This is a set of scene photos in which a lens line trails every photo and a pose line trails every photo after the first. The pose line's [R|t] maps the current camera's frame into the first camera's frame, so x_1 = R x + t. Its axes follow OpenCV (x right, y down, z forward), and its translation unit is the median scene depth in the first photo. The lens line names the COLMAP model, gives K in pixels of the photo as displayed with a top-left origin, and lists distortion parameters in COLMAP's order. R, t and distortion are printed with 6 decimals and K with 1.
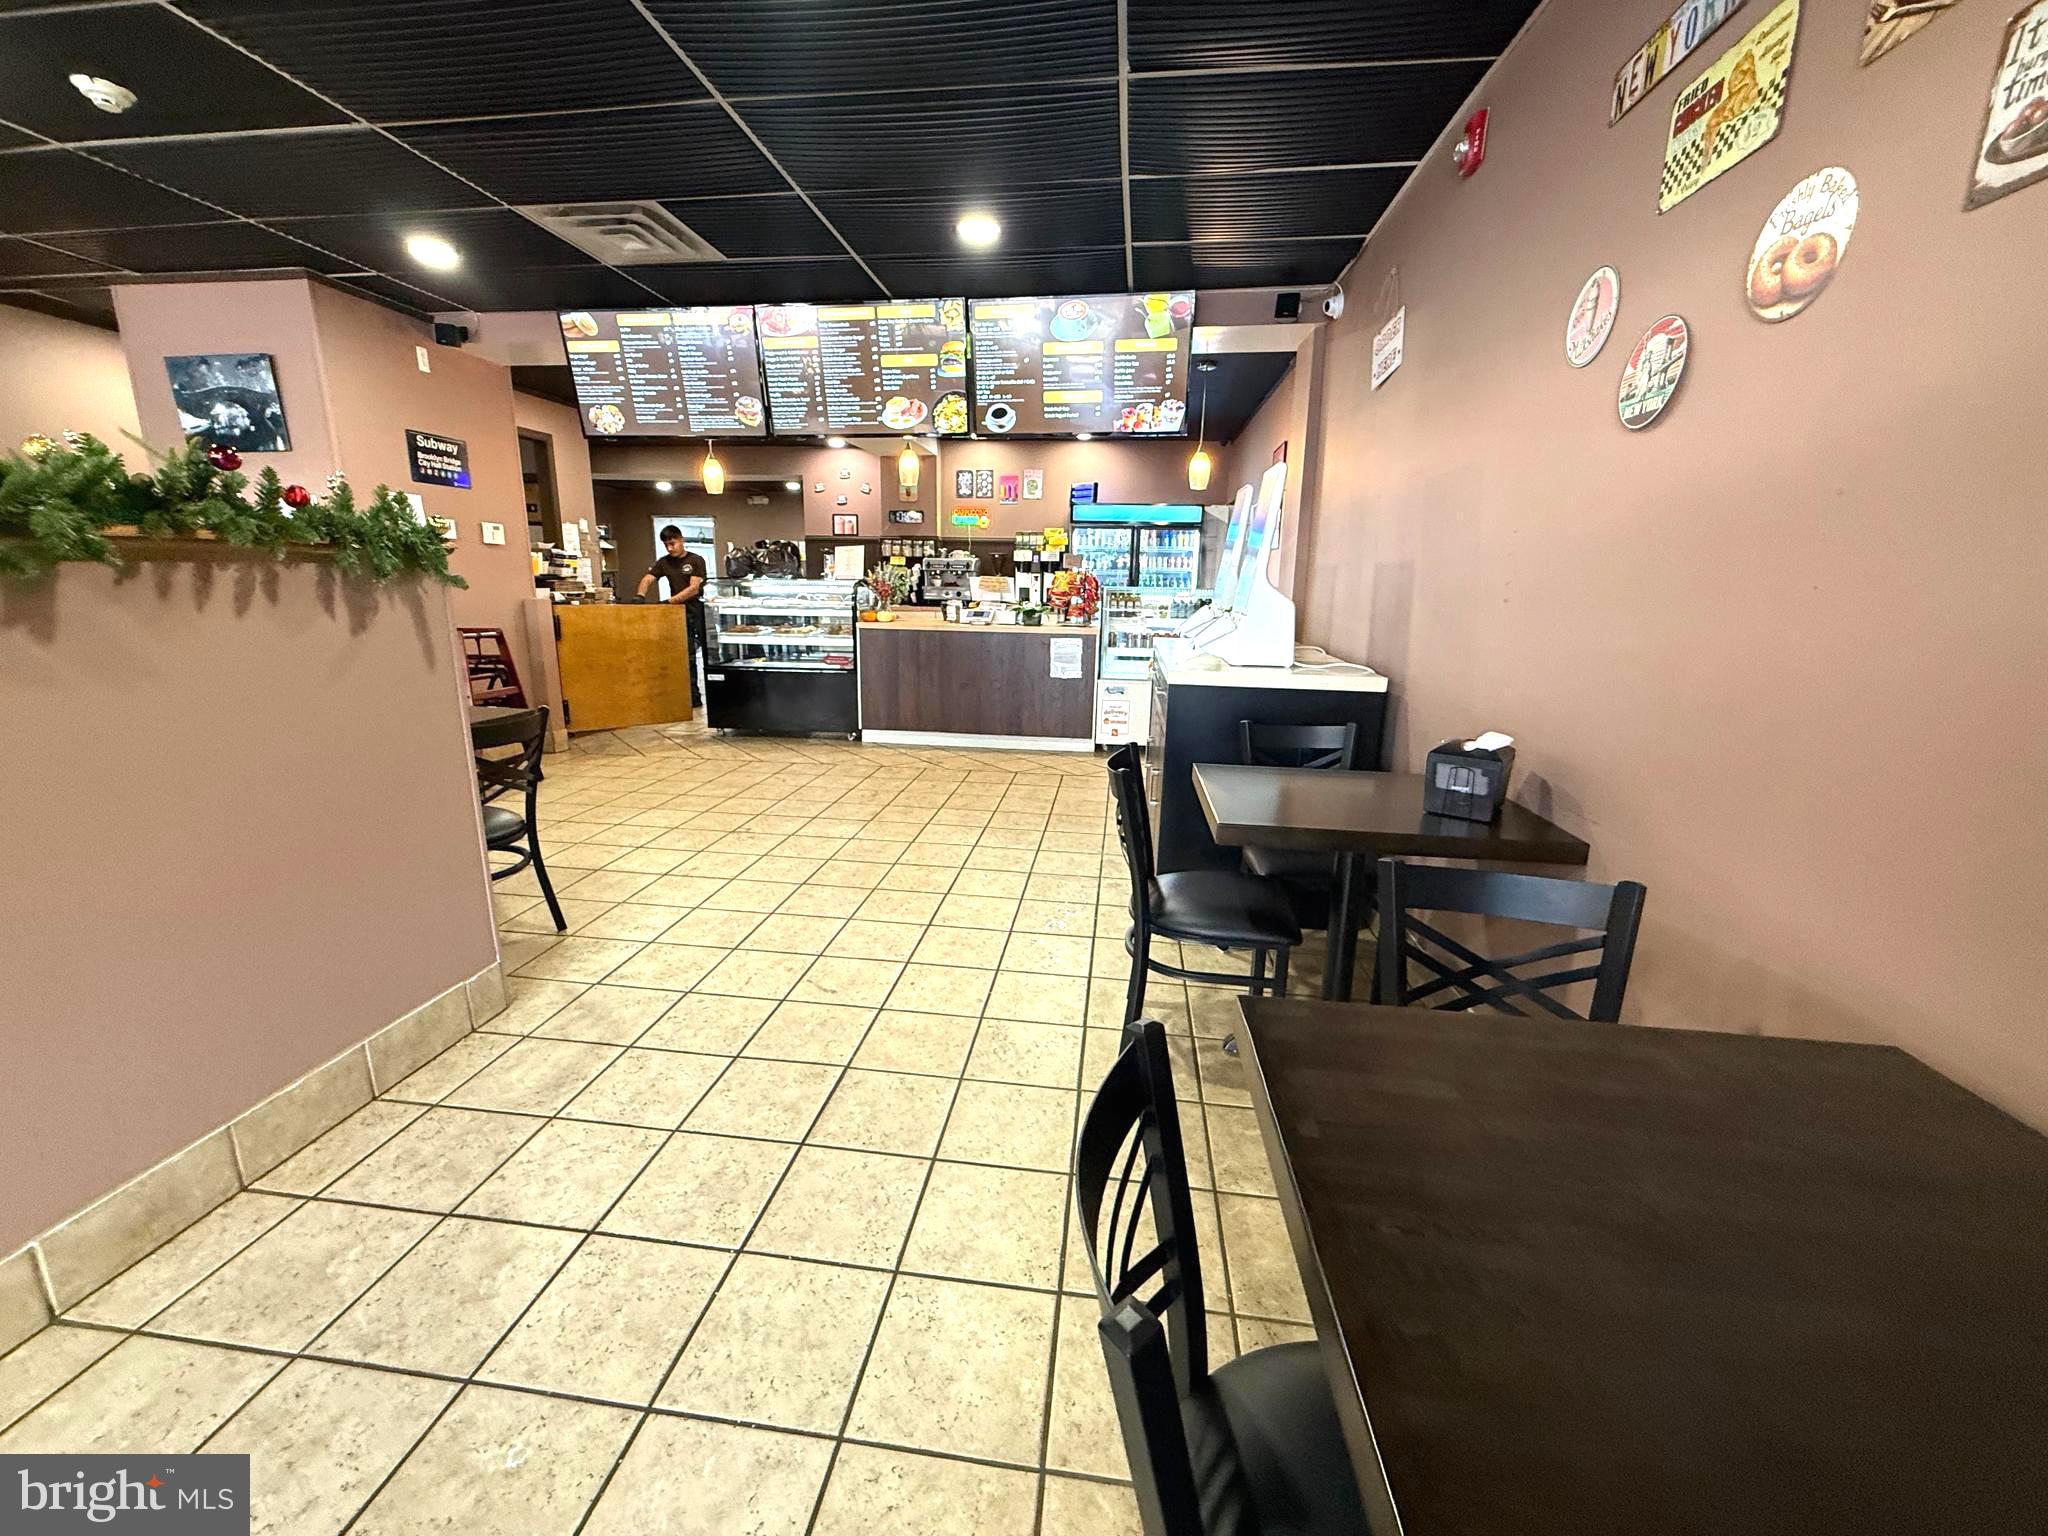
lens RADIAL K [[813.0, 0, 1023.4], [0, 813.0, 771.7], [0, 0, 1]] dist [0.002356, 0.000277]
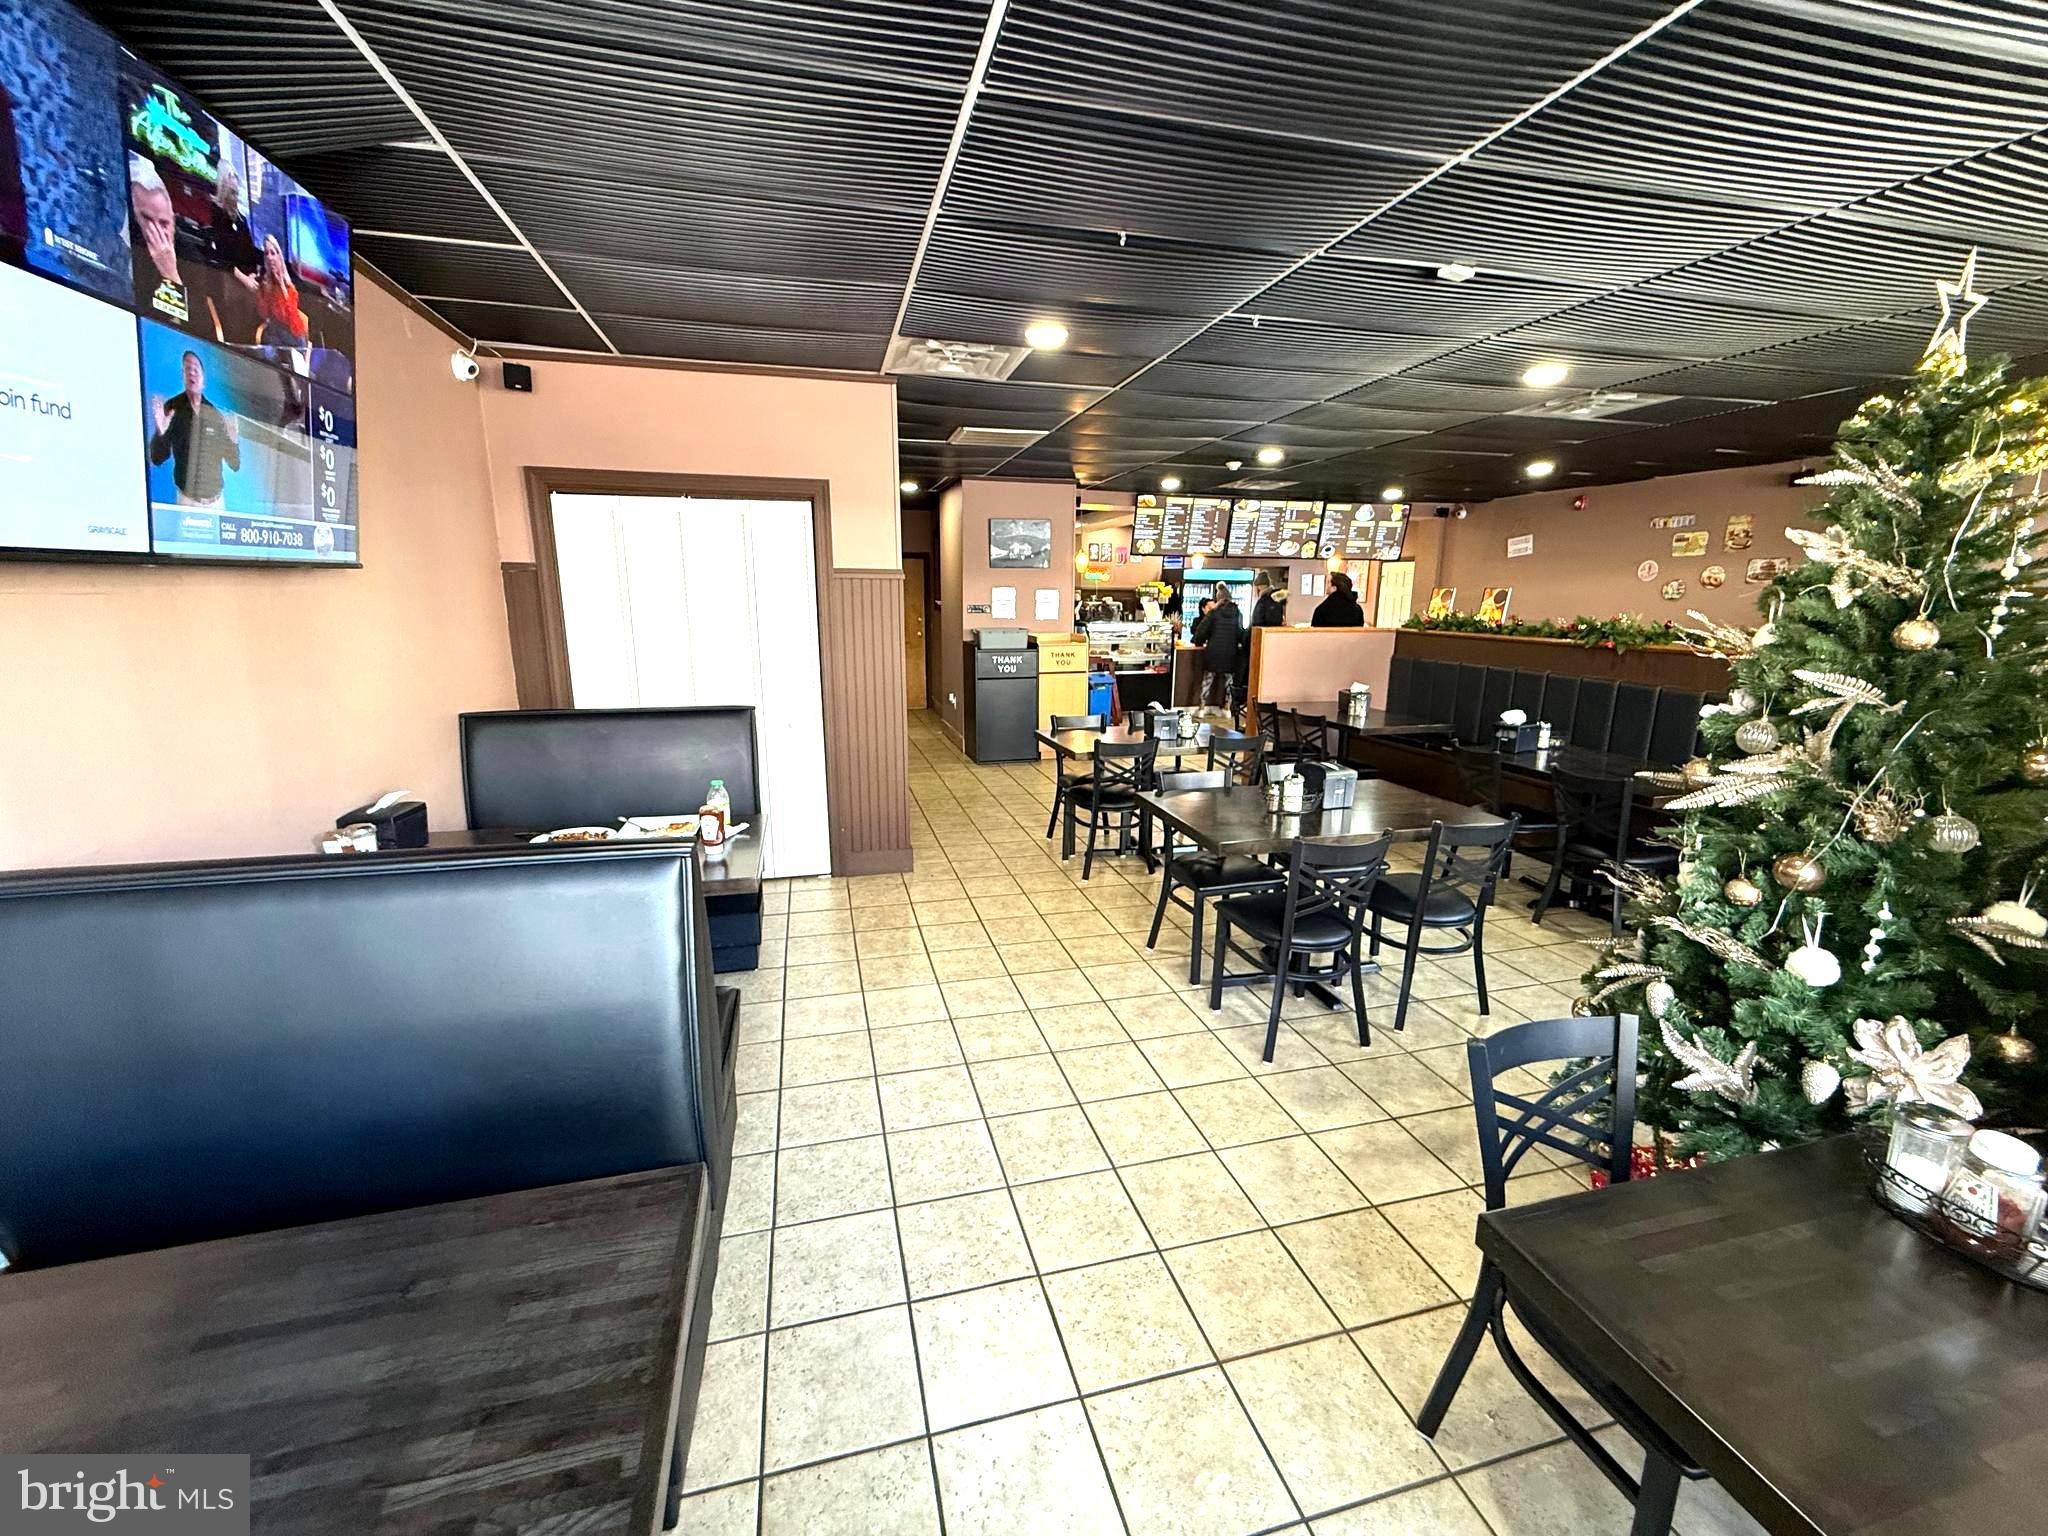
lens RADIAL K [[813.0, 0, 1018.4], [0, 813.0, 764.8], [0, 0, 1]] dist [0.002356, 0.000277]
pose [[0.930229, -0.081500, 0.357815, -1.654407], [0.089128, 0.996008, -0.004849, 0.070496], [-0.355992, 0.036402, 0.933780, -0.730657]]
